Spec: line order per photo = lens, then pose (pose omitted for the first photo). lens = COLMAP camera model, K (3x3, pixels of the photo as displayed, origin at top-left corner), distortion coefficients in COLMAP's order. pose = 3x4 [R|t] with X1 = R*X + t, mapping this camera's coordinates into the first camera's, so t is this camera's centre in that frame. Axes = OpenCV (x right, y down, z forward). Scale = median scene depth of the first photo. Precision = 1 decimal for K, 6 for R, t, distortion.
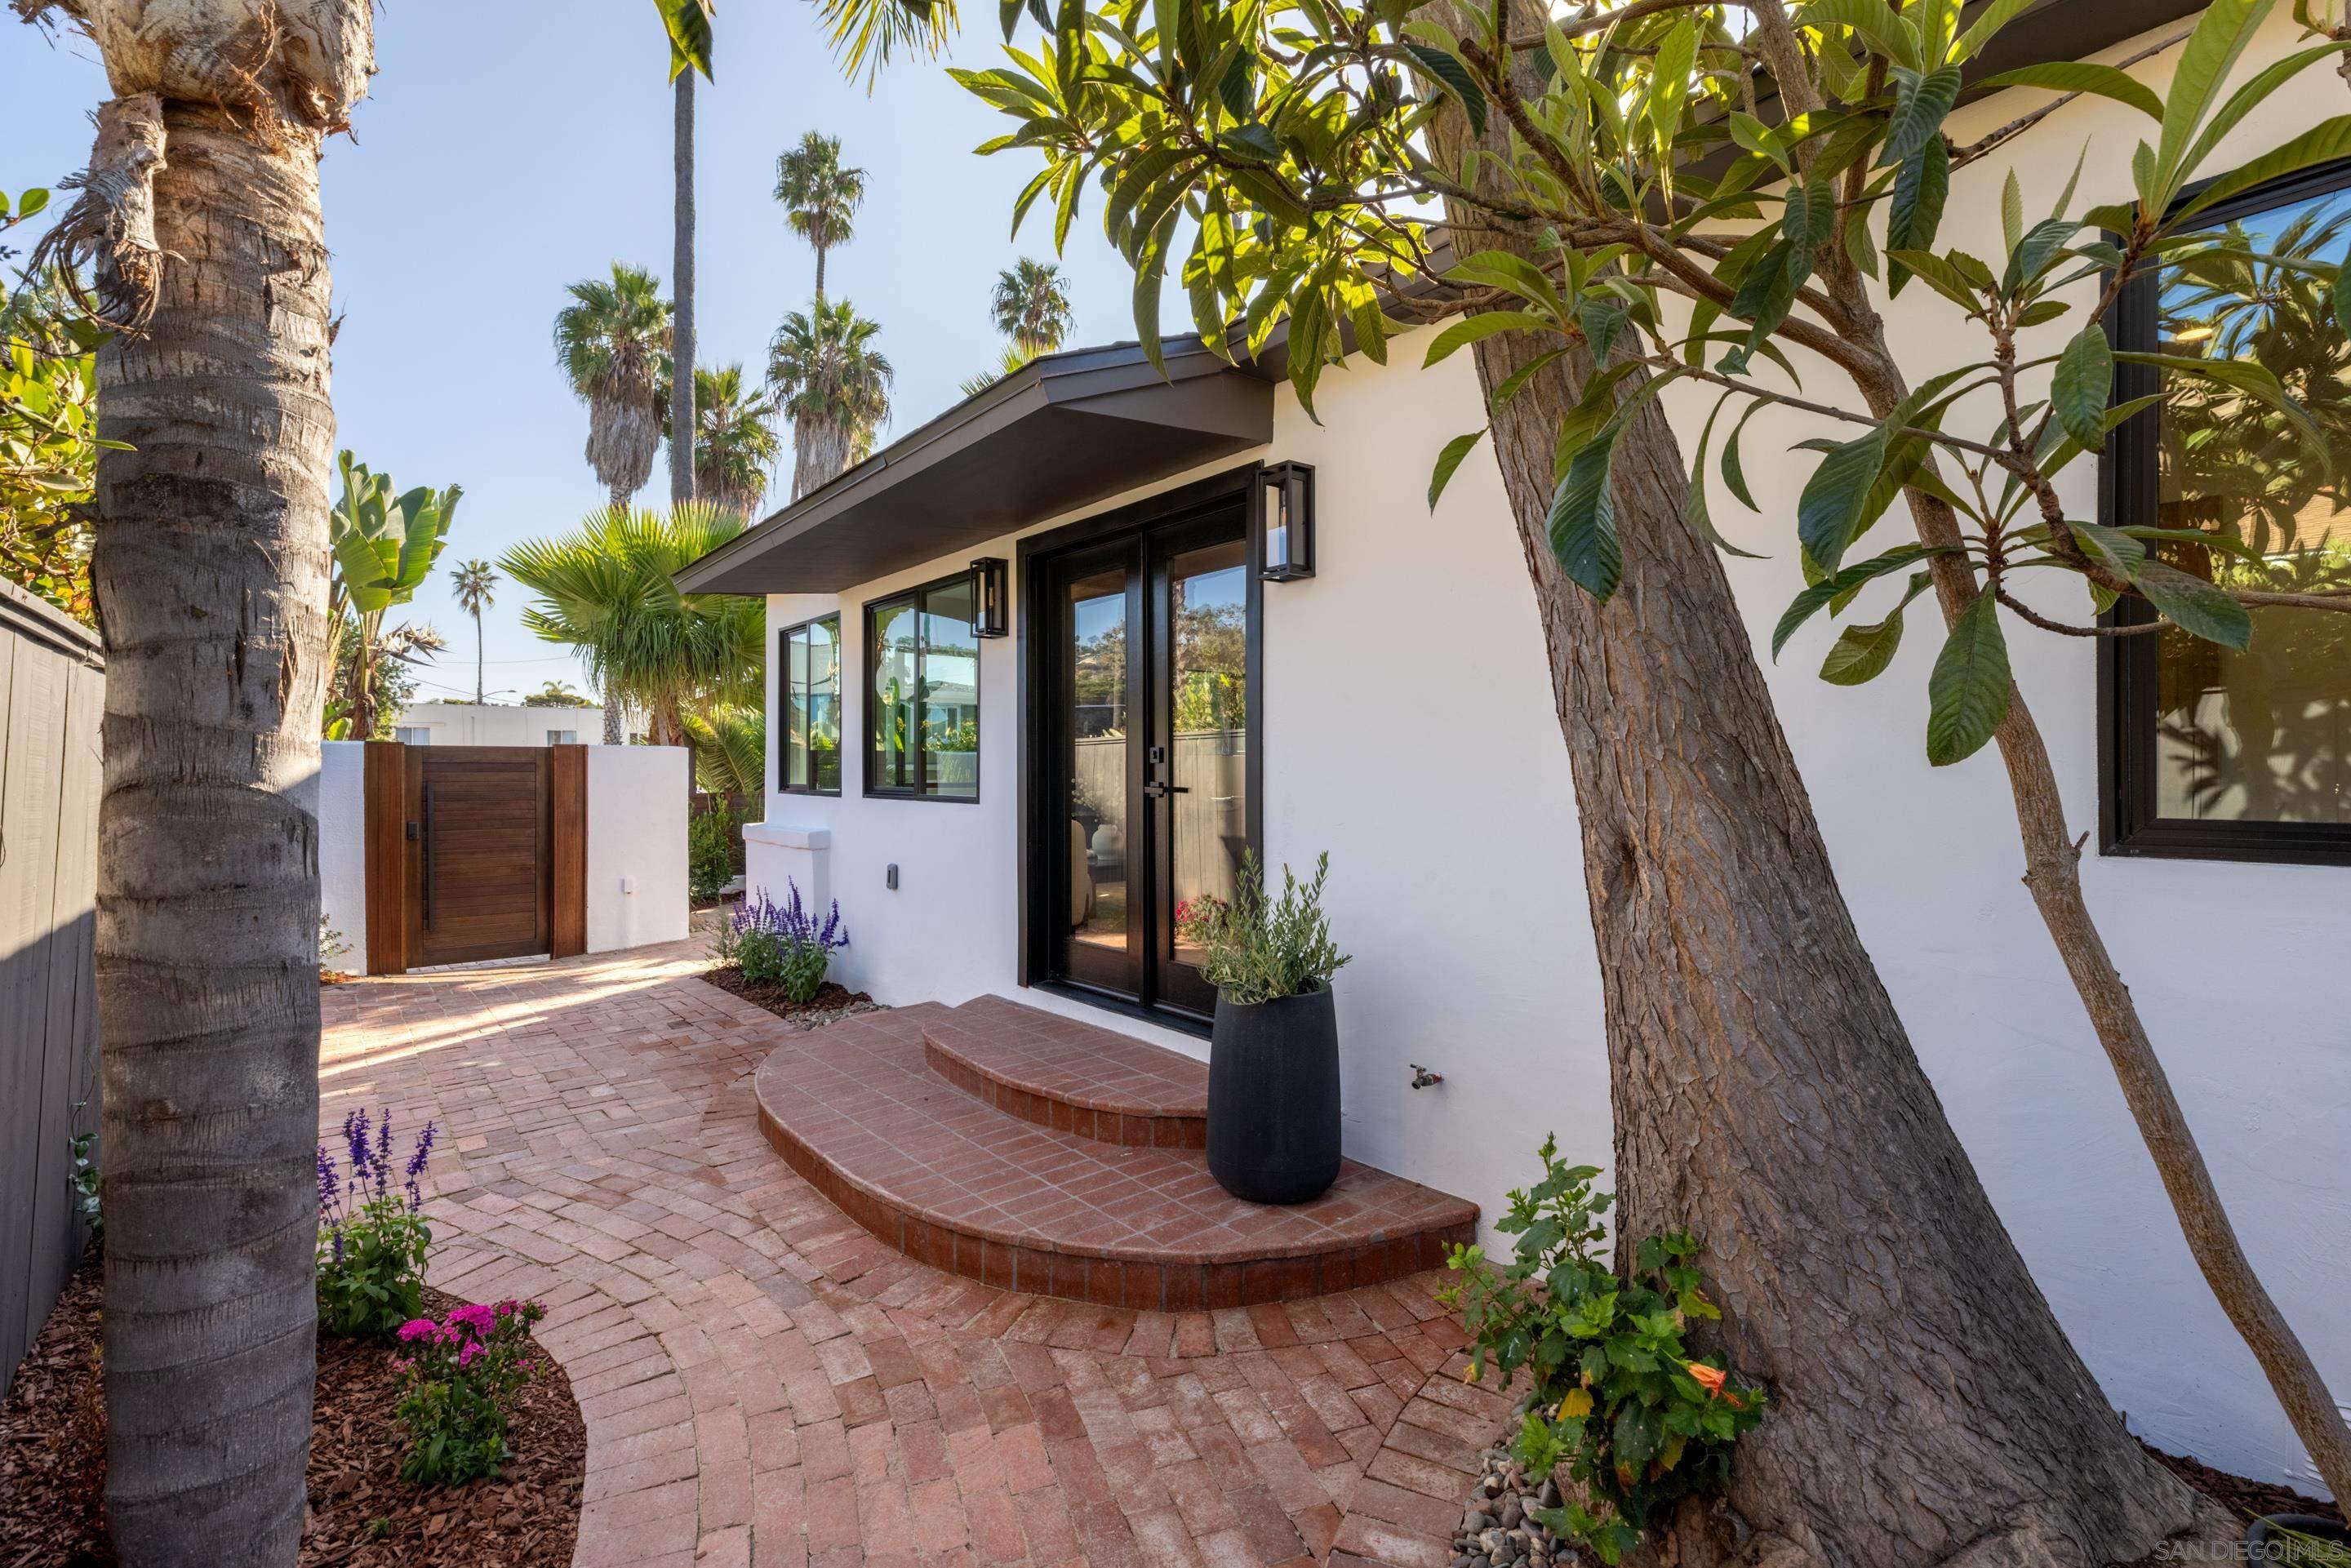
lens RADIAL K [[1045.5, 0, 1194.6], [0, 1045.5, 785.1], [0, 0, 1]] dist [-0.000196, -0.000088]
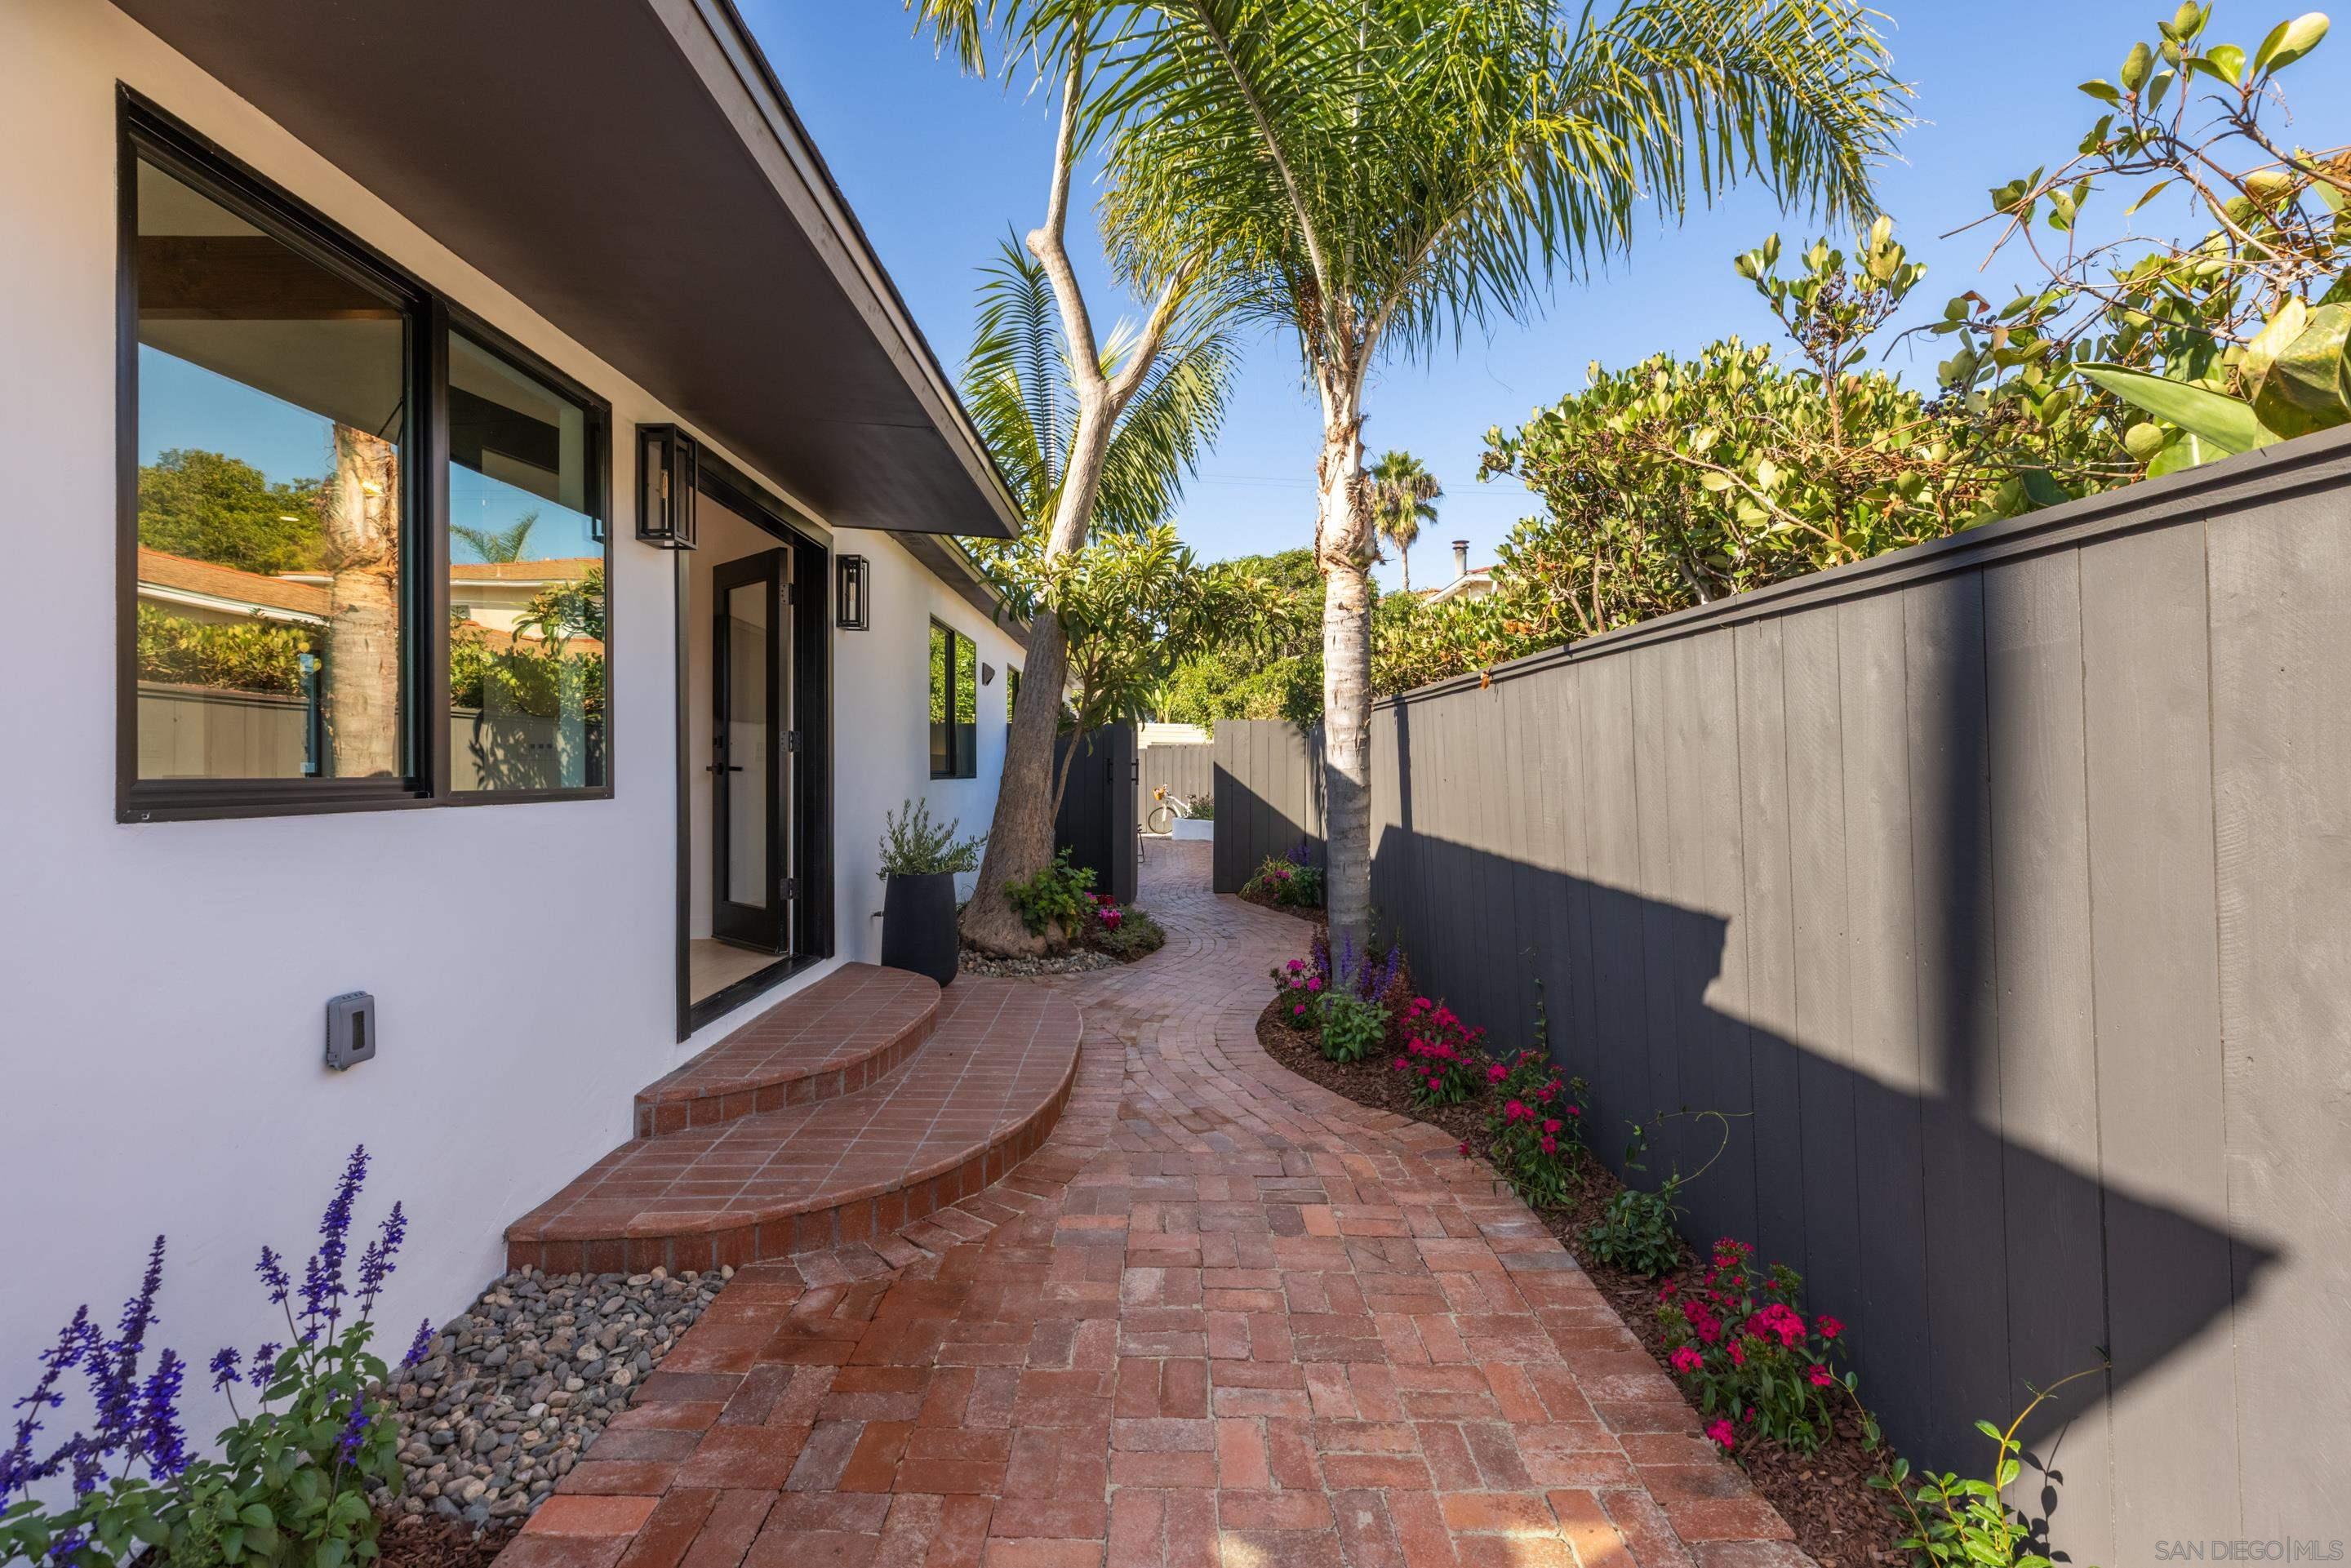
lens RADIAL K [[1045.5, 0, 1177.7], [0, 1045.5, 783.8], [0, 0, 1]] dist [-0.000196, -0.000088]
pose [[-0.778294, 0.012064, 0.627785, -0.323854], [0.006060, 0.999913, -0.011703, 0.010963], [-0.627871, -0.005304, -0.778299, 0.492049]]
